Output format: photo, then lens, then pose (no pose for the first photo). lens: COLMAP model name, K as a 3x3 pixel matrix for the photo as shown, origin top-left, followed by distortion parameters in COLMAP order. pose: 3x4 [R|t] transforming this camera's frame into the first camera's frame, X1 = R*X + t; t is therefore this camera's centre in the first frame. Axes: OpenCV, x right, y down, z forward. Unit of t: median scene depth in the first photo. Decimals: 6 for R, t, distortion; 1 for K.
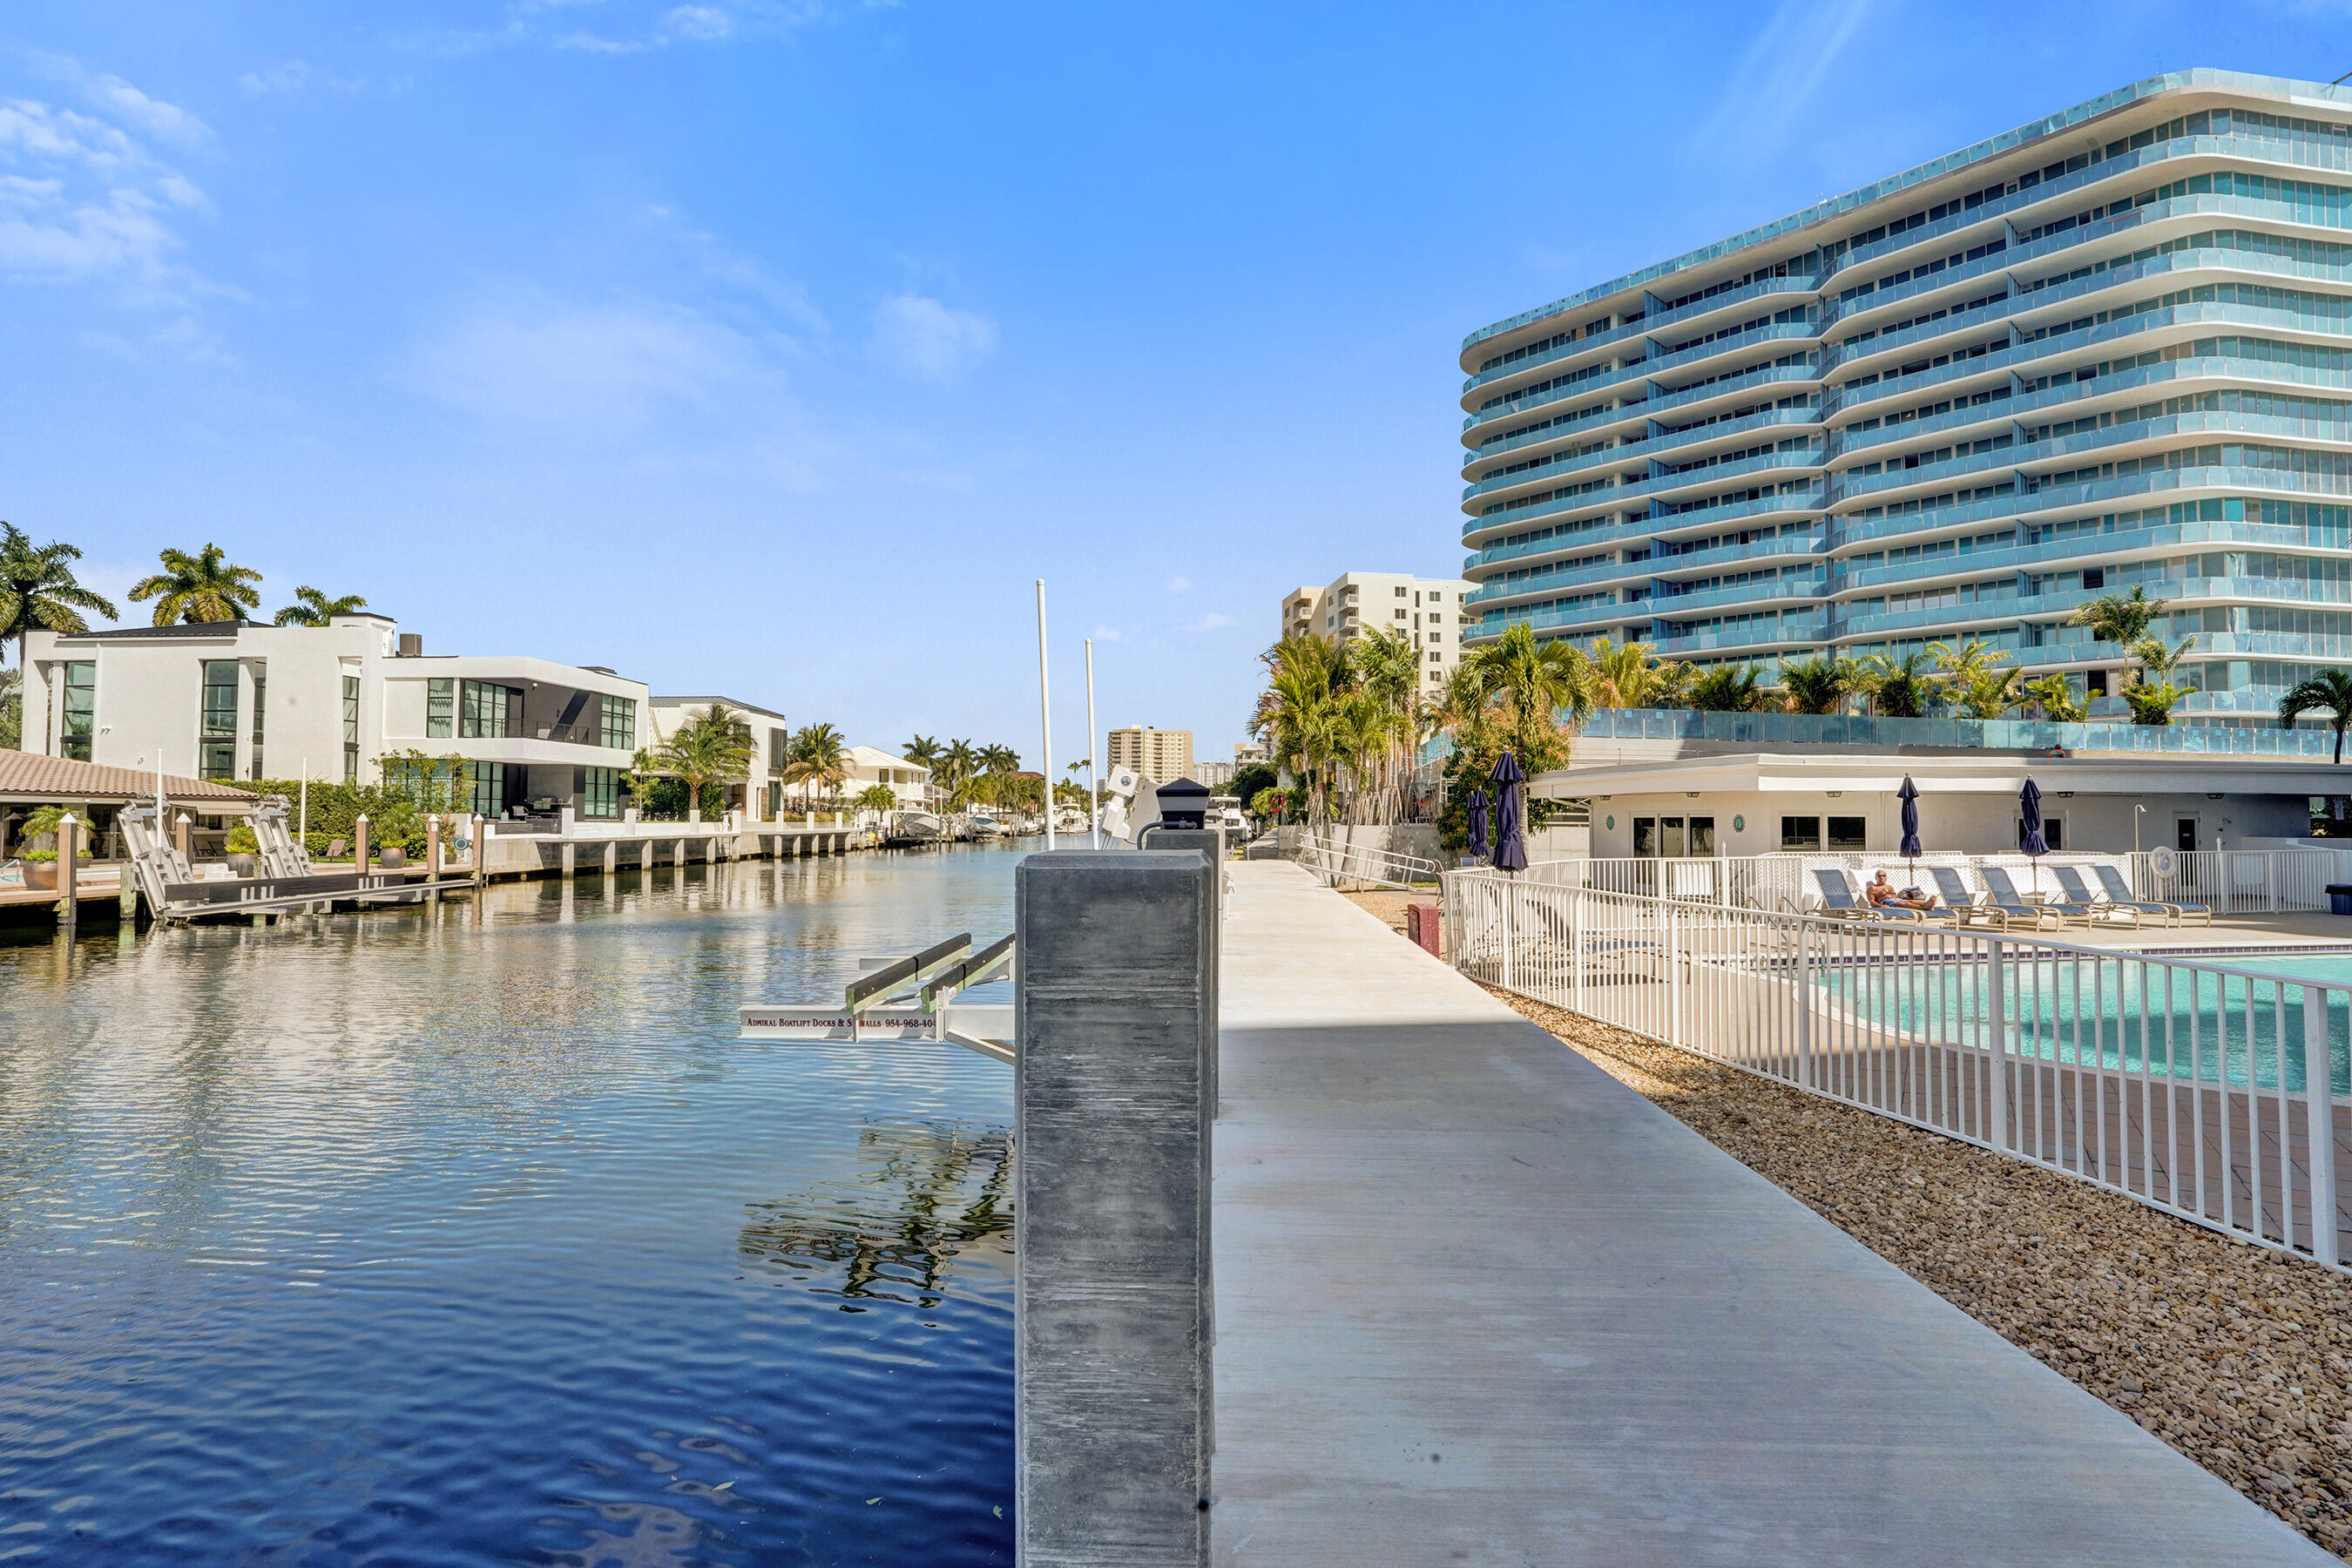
lens RADIAL K [[1119.8, 0, 1141.2], [0, 1119.8, 770.3], [0, 0, 1]] dist [-0.044336, 0.014974]
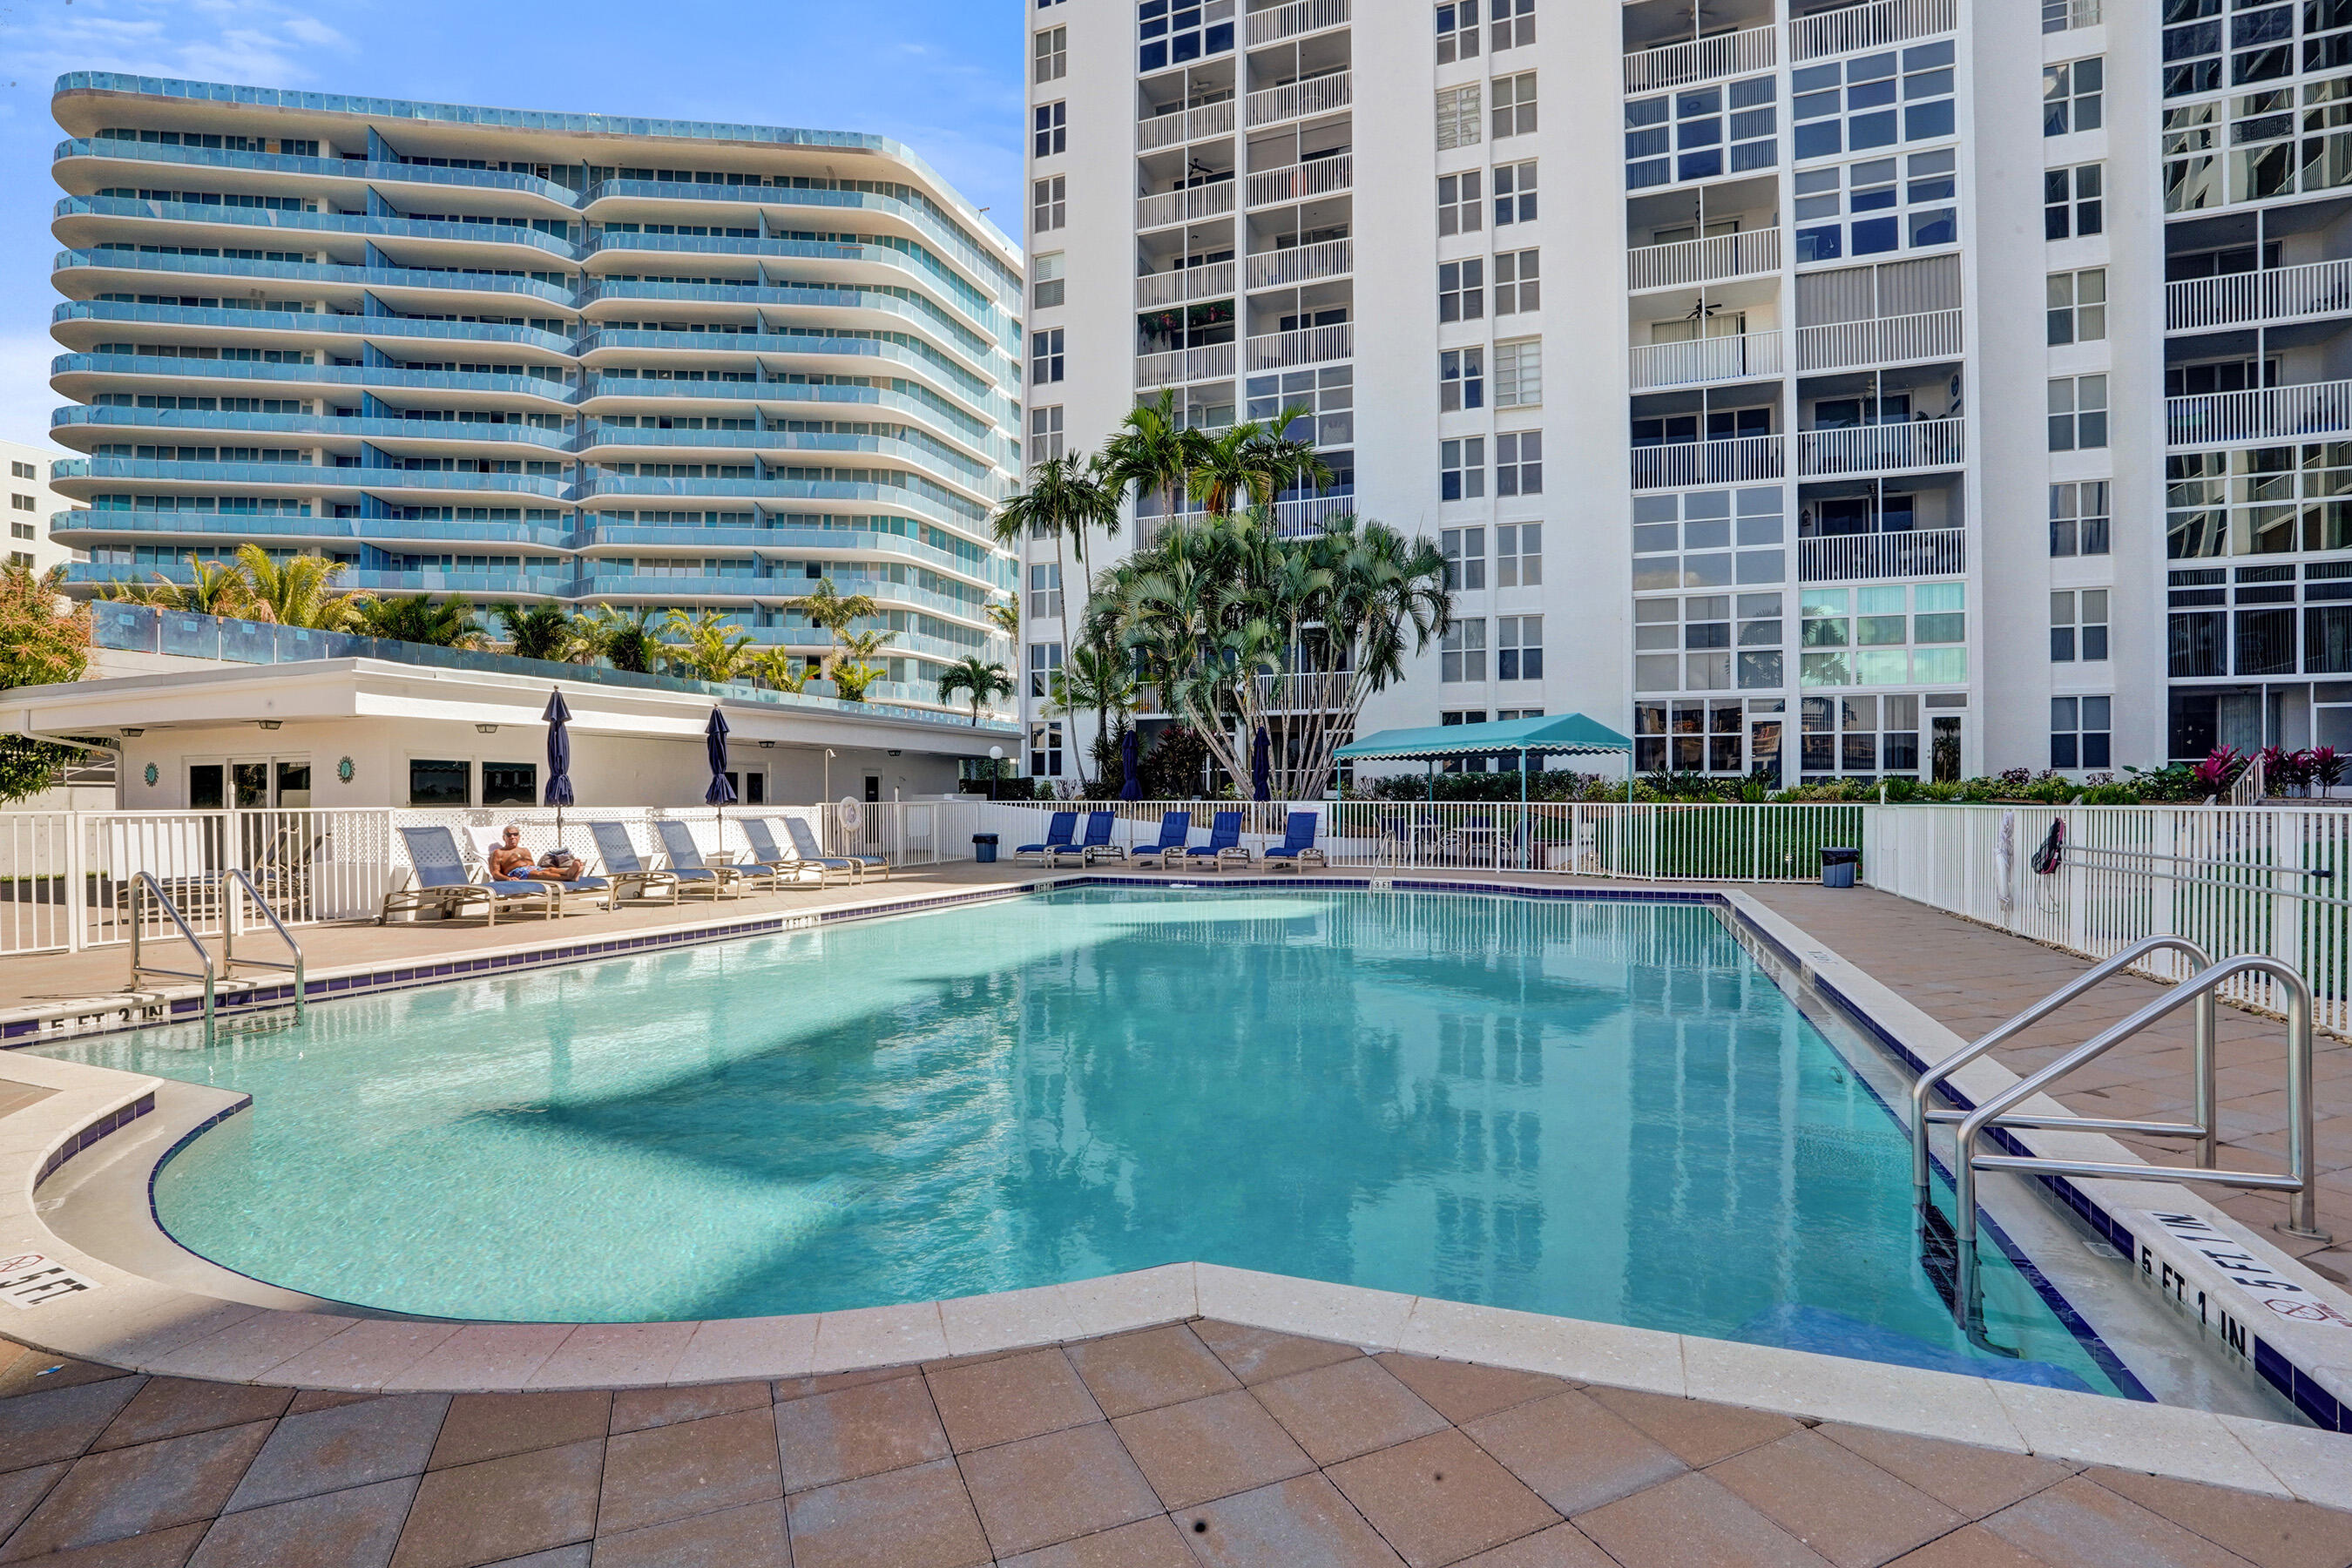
lens RADIAL K [[1119.8, 0, 1190.5], [0, 1119.8, 783.3], [0, 0, 1]] dist [-0.044336, 0.014974]
pose [[0.505959, 0.009675, 0.862503, 0.109862], [-0.027230, 0.999618, 0.004760, 0.018243], [-0.862128, -0.025895, 0.506029, 0.112155]]
